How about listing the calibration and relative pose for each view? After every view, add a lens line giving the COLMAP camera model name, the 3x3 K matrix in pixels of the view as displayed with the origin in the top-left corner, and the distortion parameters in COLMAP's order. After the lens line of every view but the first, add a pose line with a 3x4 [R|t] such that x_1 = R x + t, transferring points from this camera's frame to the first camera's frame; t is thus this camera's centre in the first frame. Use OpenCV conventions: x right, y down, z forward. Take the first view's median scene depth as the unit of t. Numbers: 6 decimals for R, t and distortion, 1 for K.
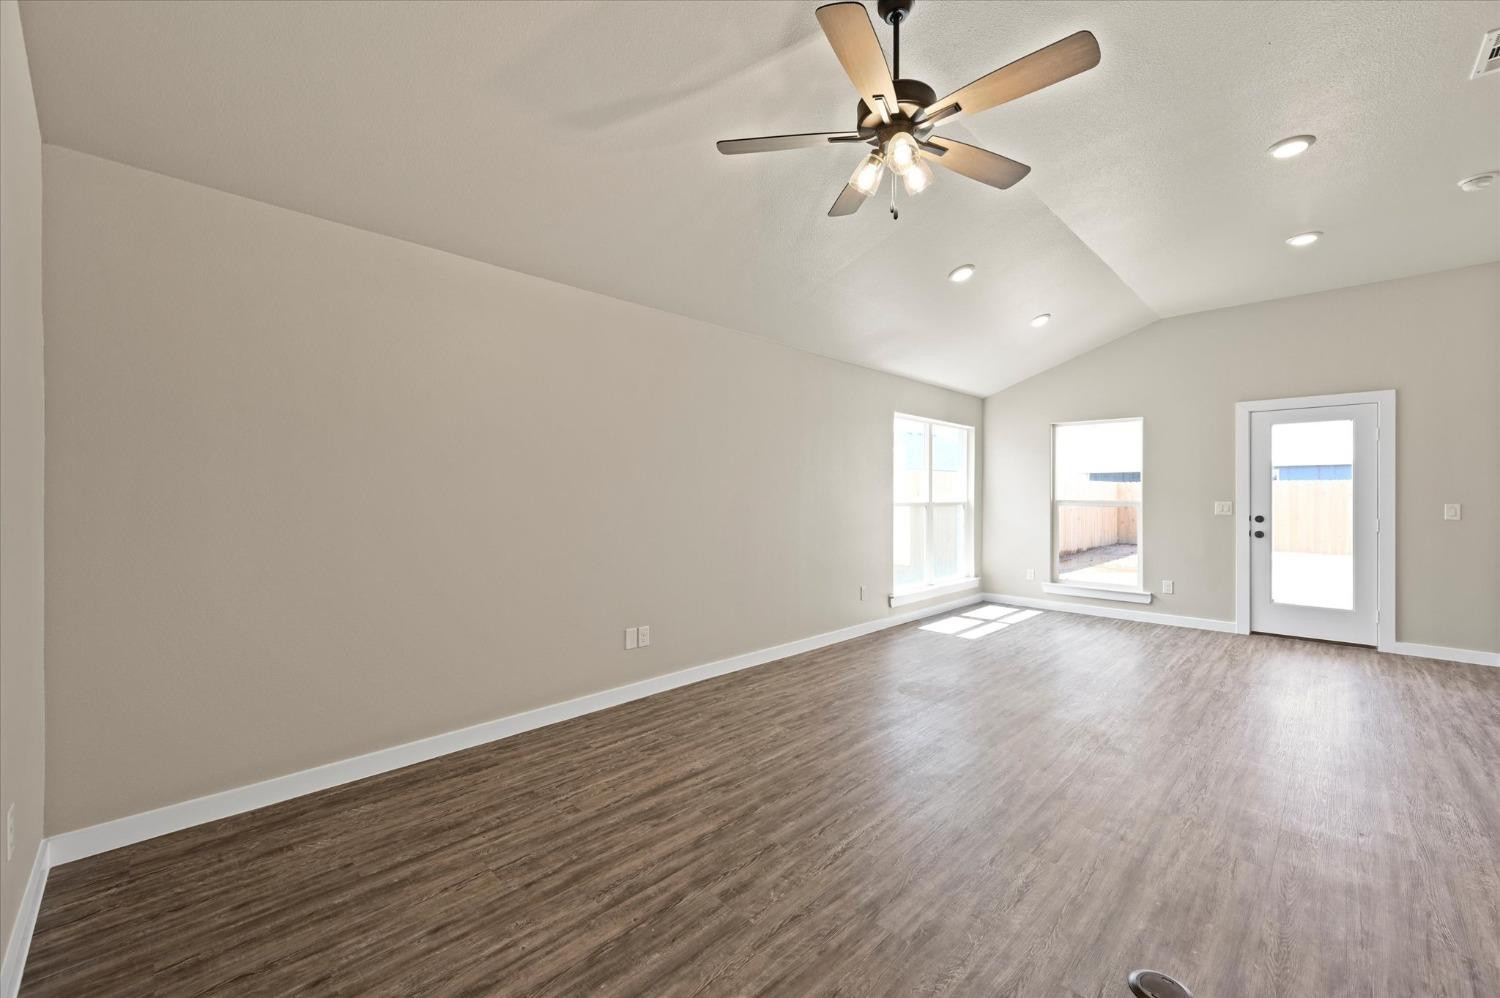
lens RADIAL K [[597.9, 0, 759.7], [0, 597.9, 498.6], [0, 0, 1]] dist [0.001397, 0.000245]
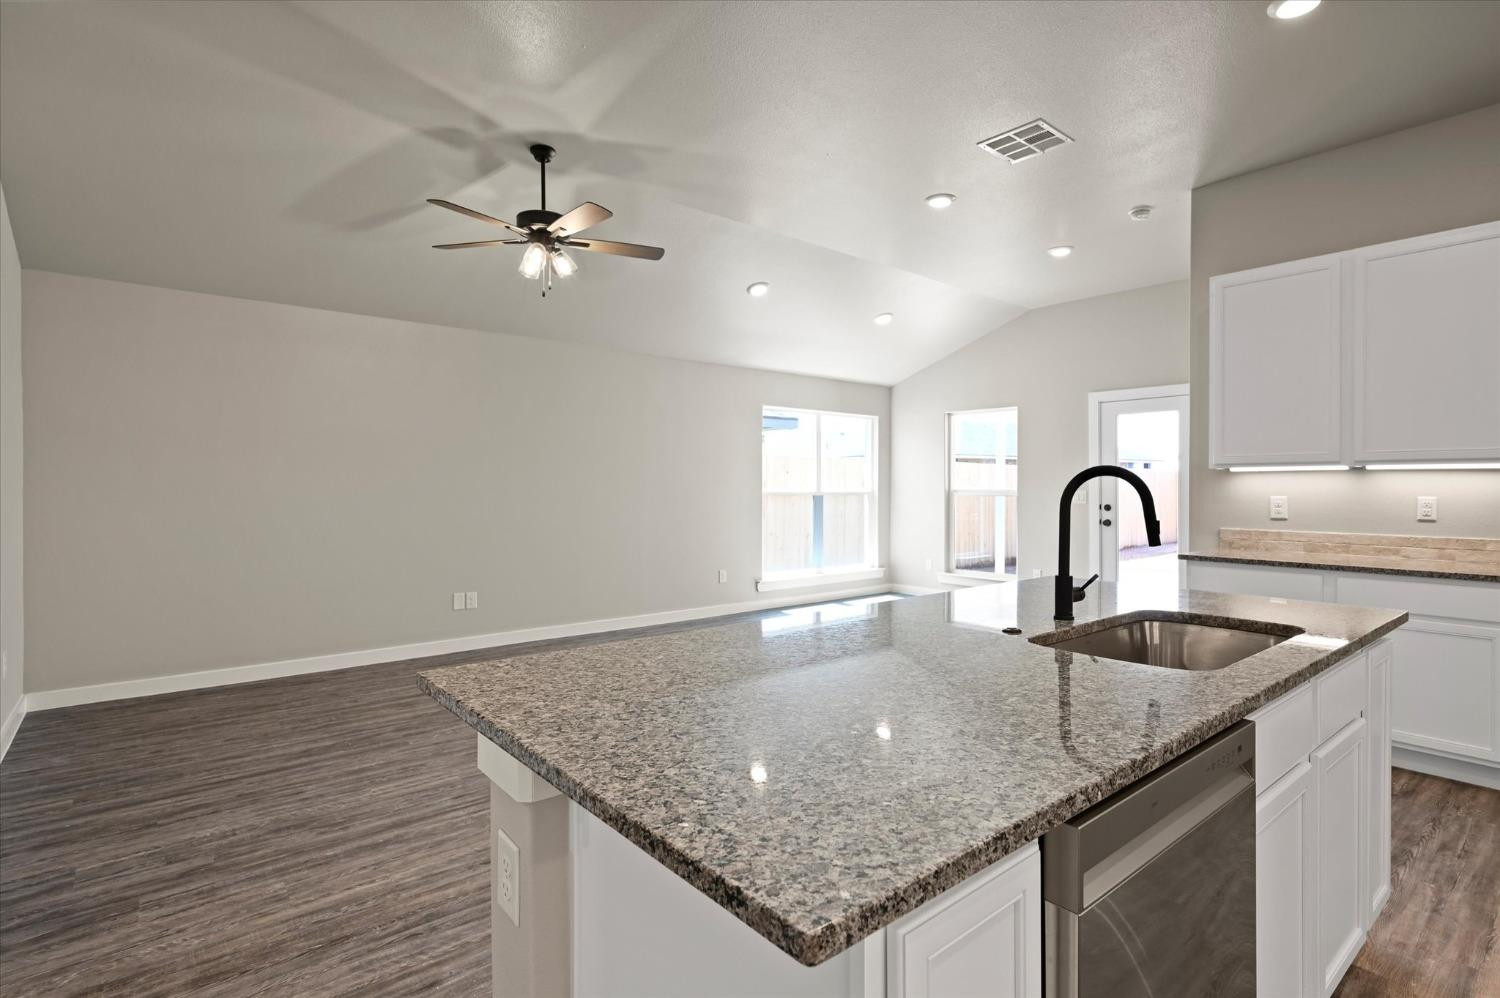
lens RADIAL K [[730.3, 0, 764.7], [0, 730.3, 493.3], [0, 0, 1]] dist [0.003636, -0.002224]
pose [[0.995724, -0.000688, -0.092371, 0.597517], [0.001092, 0.999990, 0.004324, 0.005981], [0.092367, -0.004406, 0.995715, -0.474973]]
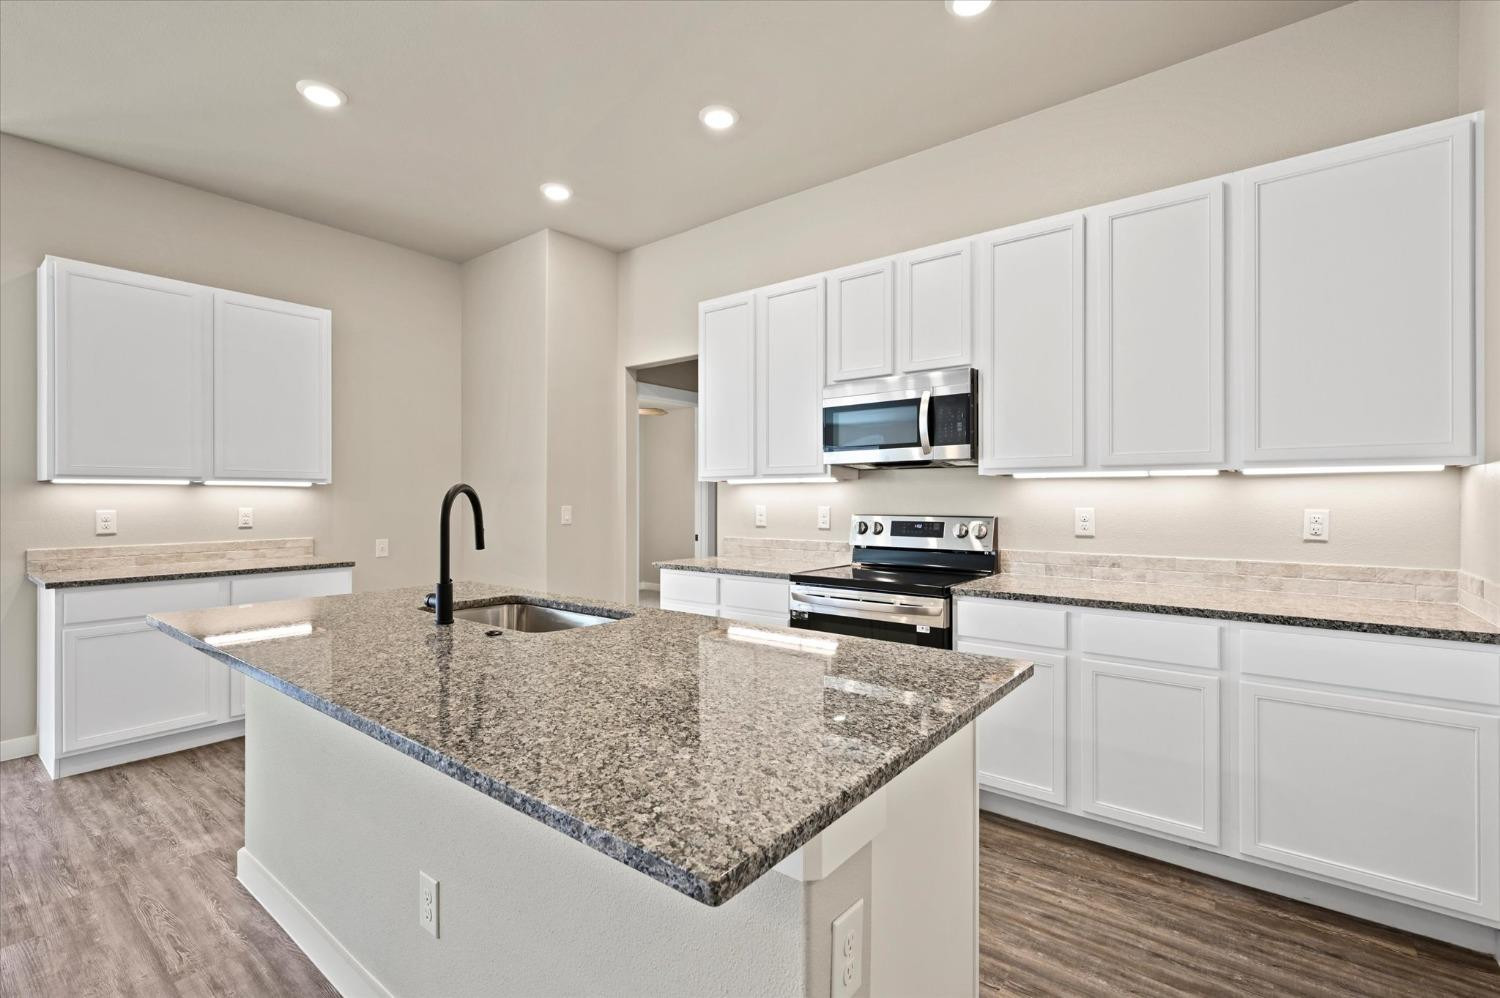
lens RADIAL K [[664.8, 0, 746.5], [0, 664.8, 502.3], [0, 0, 1]] dist [0.003323, 0.000858]
pose [[-0.098212, -0.008848, 0.995126, 0.189366], [0.005720, 0.999939, 0.009455, 0.000093], [-0.995149, 0.006620, -0.098156, -0.086204]]
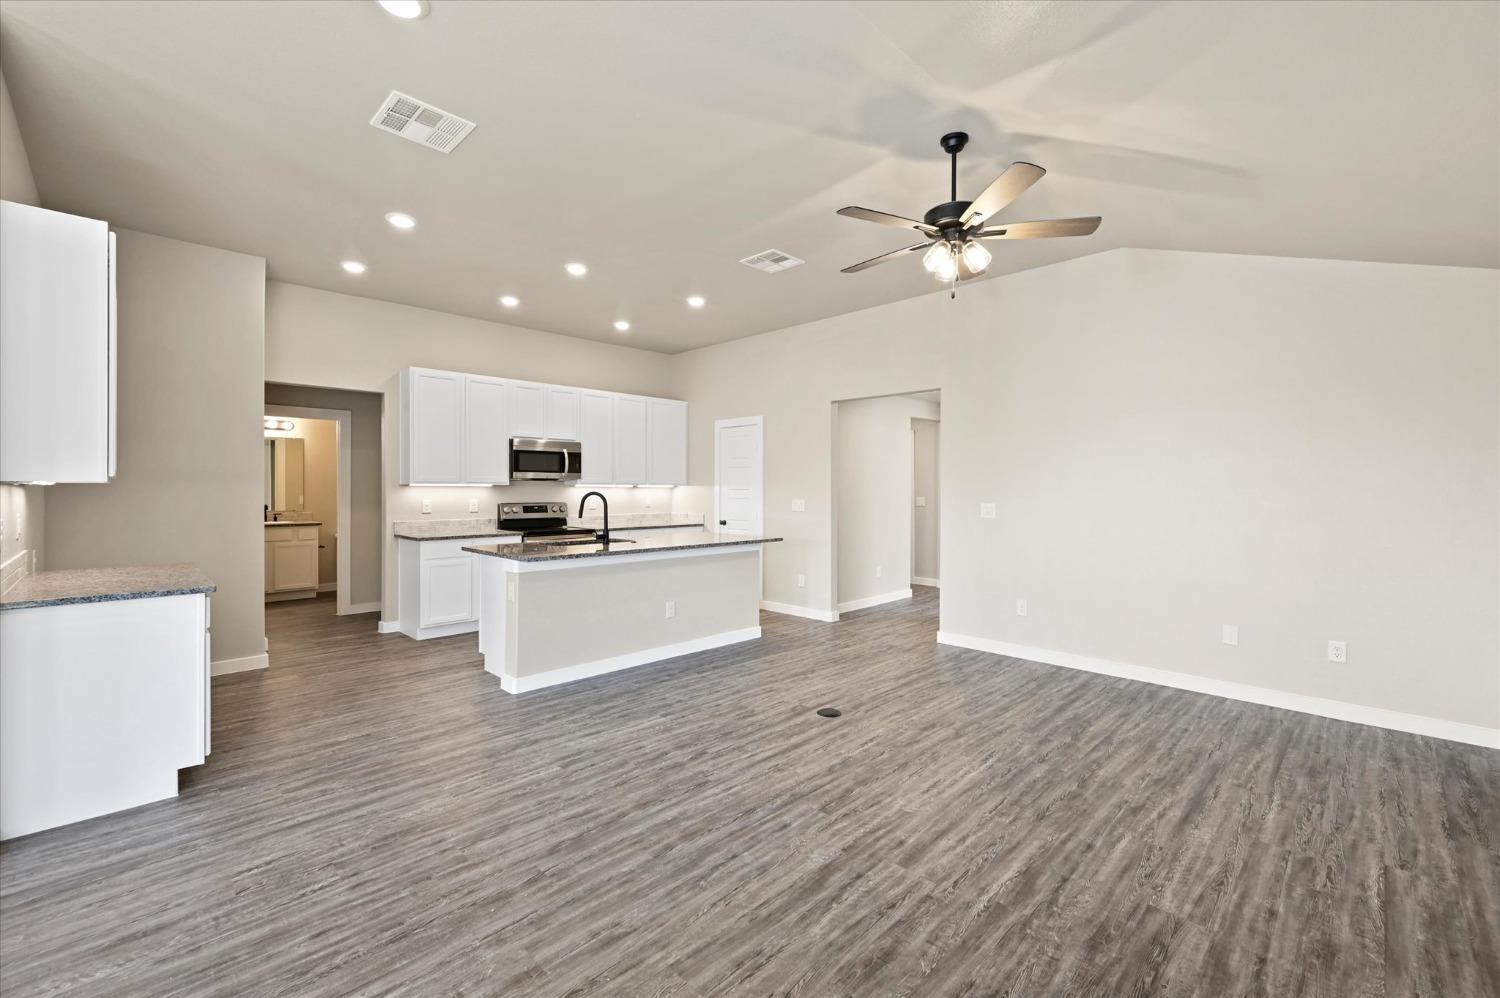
lens RADIAL K [[628.5, 0, 758.9], [0, 628.5, 491.5], [0, 0, 1]] dist [0.002602, 0.001415]
pose [[-0.999908, -0.004807, 0.012693, 0.410617], [-0.004687, 0.999944, 0.009506, -0.028268], [-0.012738, 0.009446, -0.999874, 1.545115]]
